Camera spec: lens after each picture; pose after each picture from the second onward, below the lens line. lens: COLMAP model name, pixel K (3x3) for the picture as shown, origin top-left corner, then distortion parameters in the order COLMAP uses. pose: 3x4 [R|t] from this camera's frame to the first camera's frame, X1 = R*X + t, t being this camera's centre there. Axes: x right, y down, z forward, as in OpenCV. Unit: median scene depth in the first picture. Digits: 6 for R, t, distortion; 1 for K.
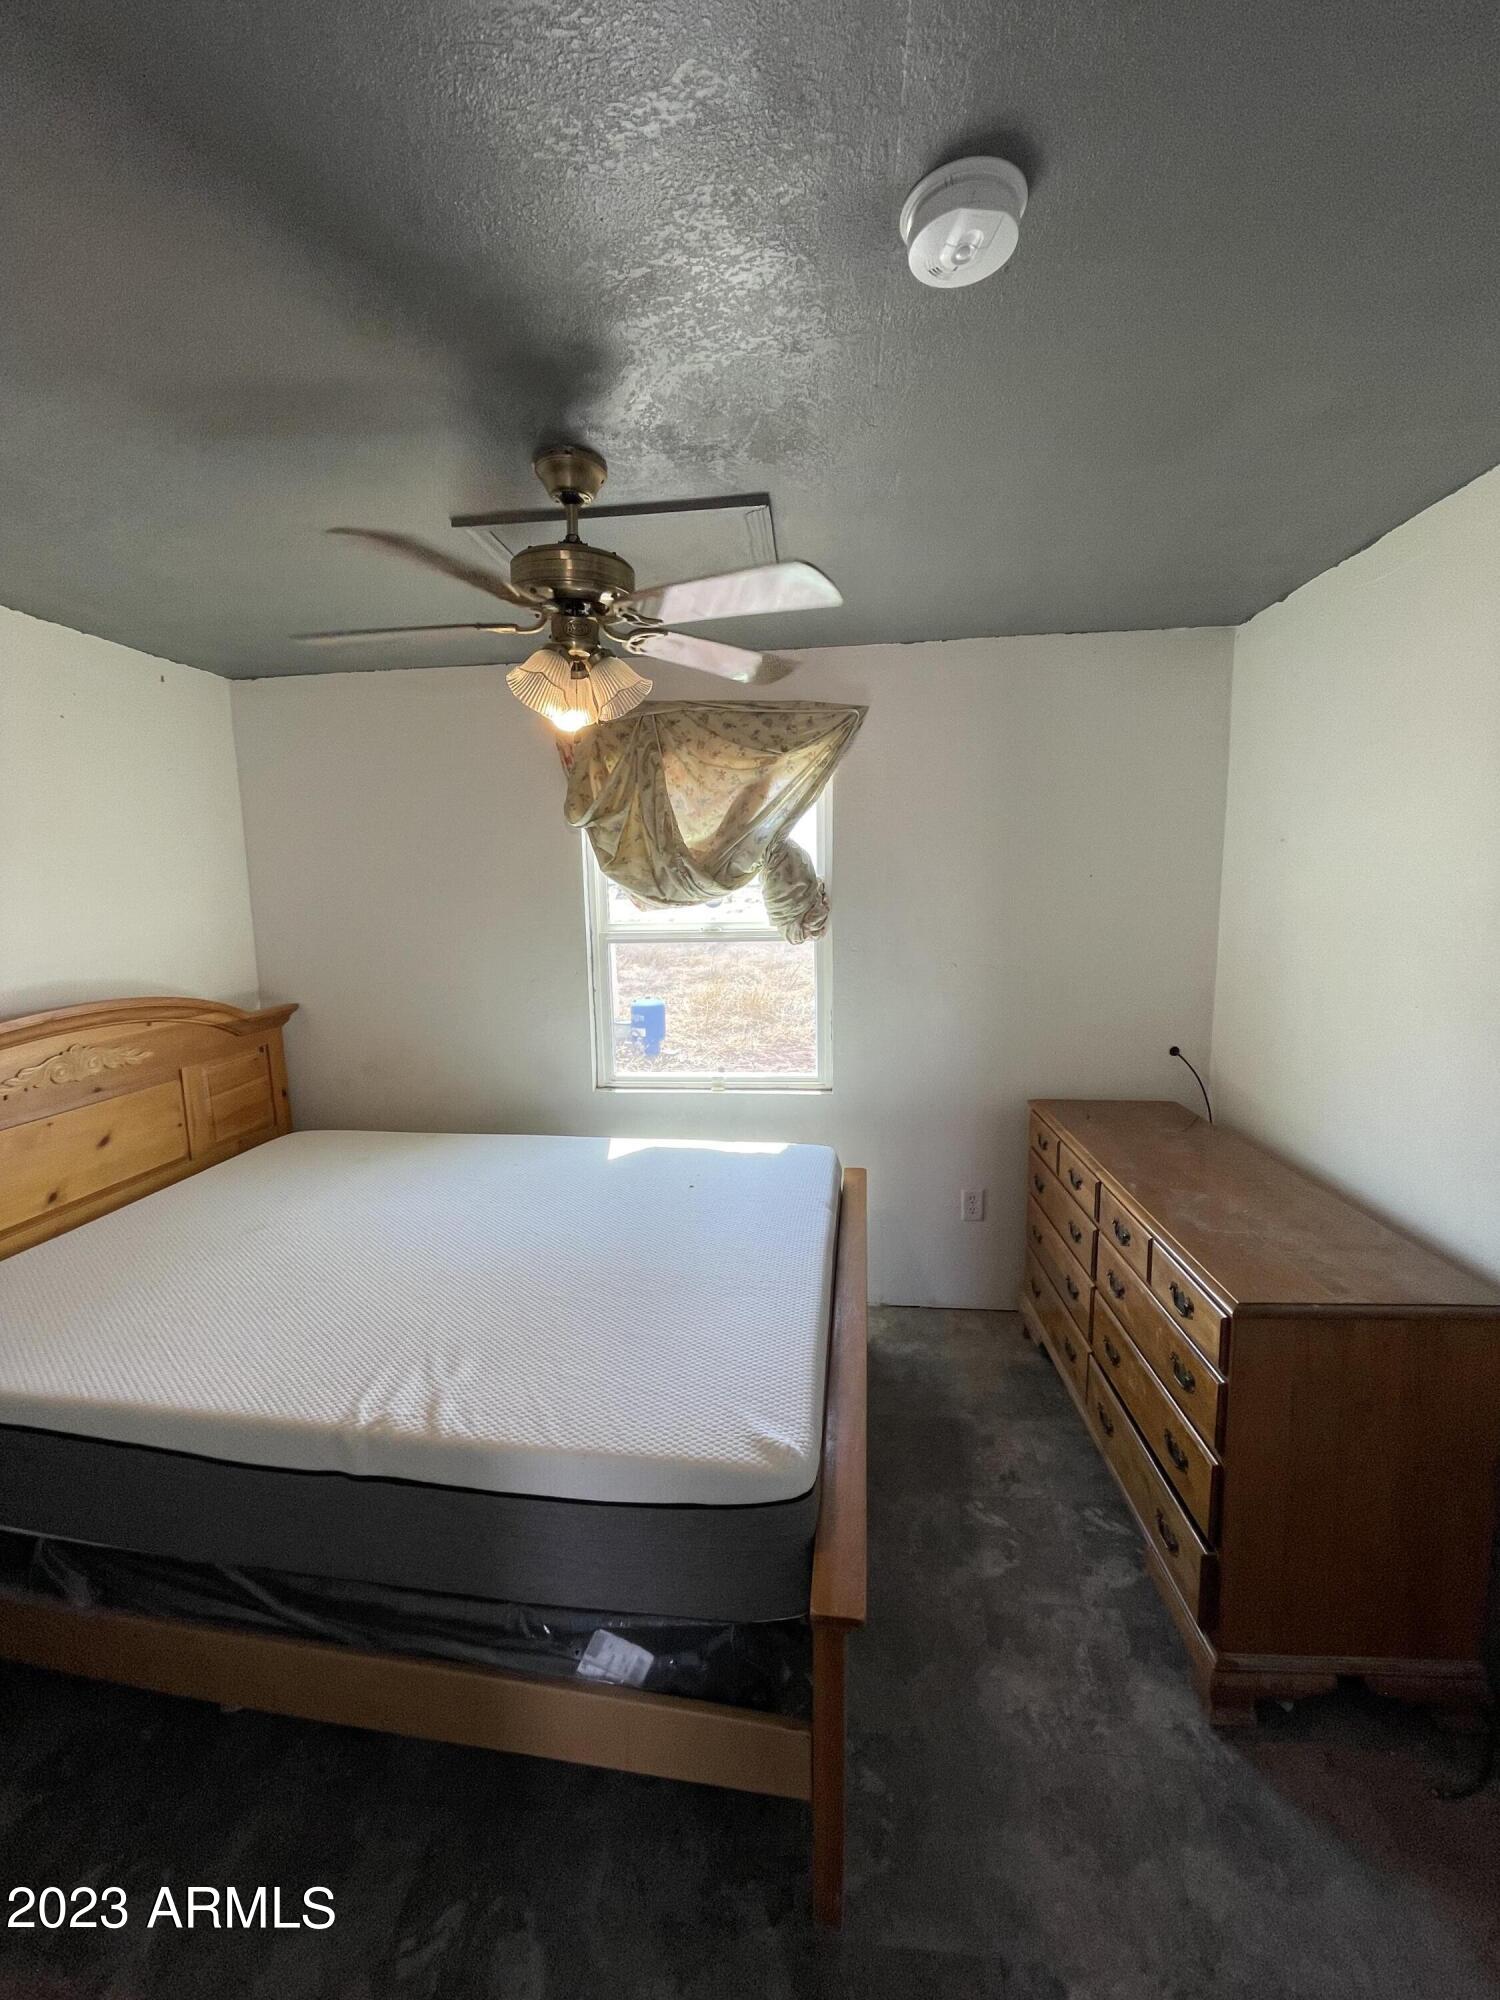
lens RADIAL K [[785.8, 0, 750.0], [0, 785.8, 1000.0], [0, 0, 1]] dist [0.000726, -0.000082]
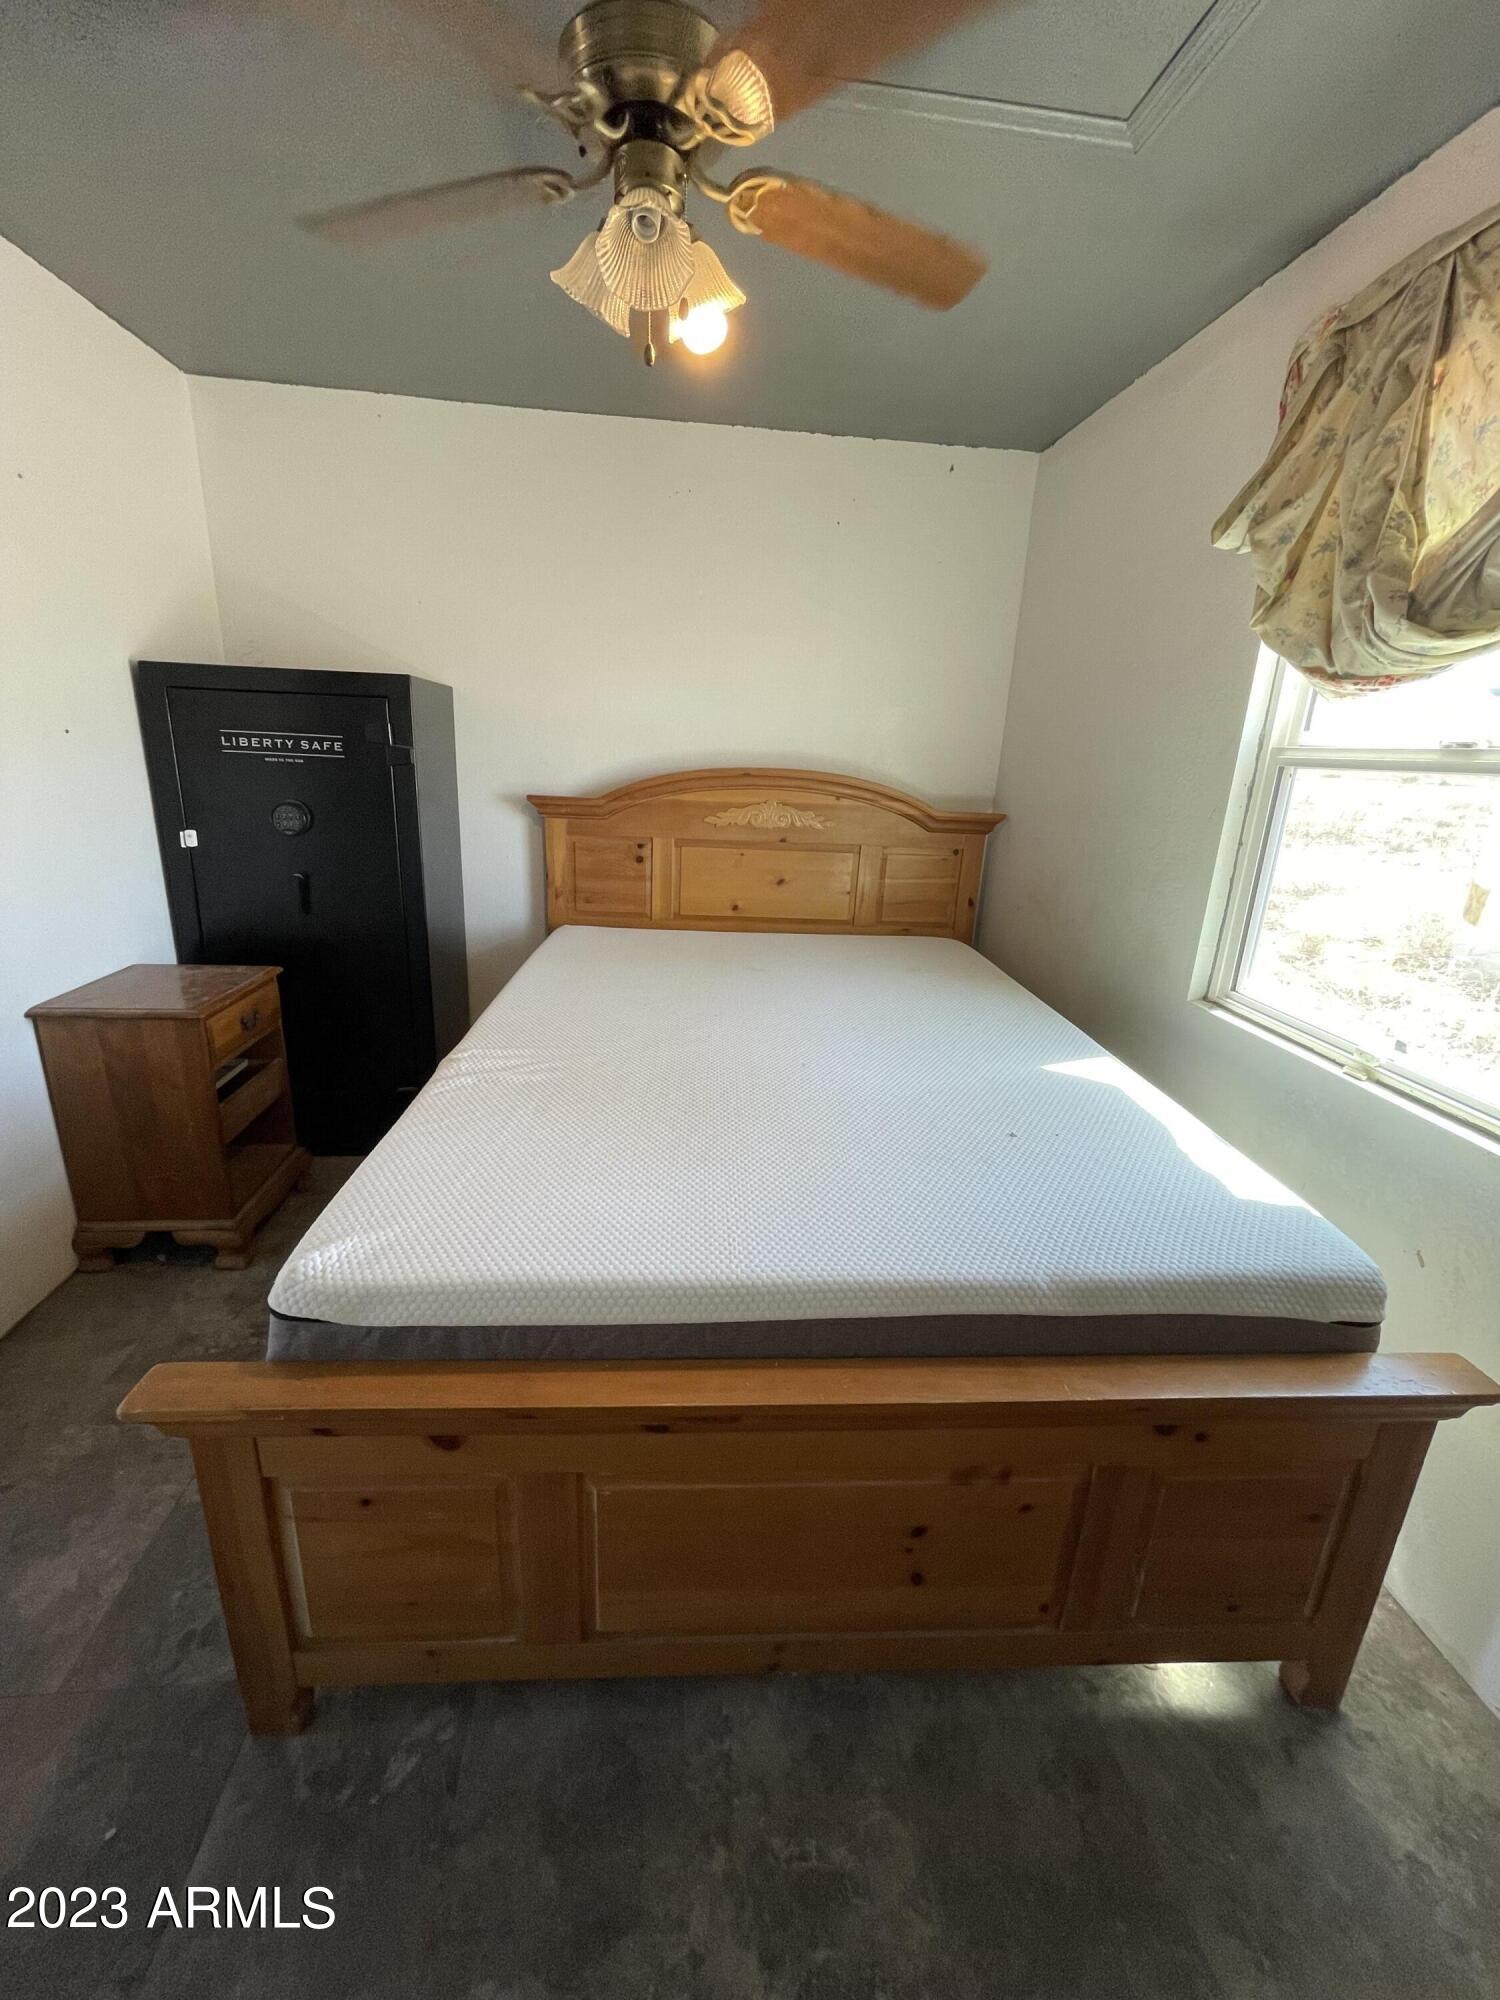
lens RADIAL K [[807.8, 0, 751.8], [0, 807.8, 990.3], [0, 0, 1]] dist [0.000316, 0.000215]
pose [[0.193283, 0.309073, -0.931191, 0.379215], [-0.190192, 0.942888, 0.273478, -0.004859], [0.962533, 0.124246, 0.241027, 0.545193]]
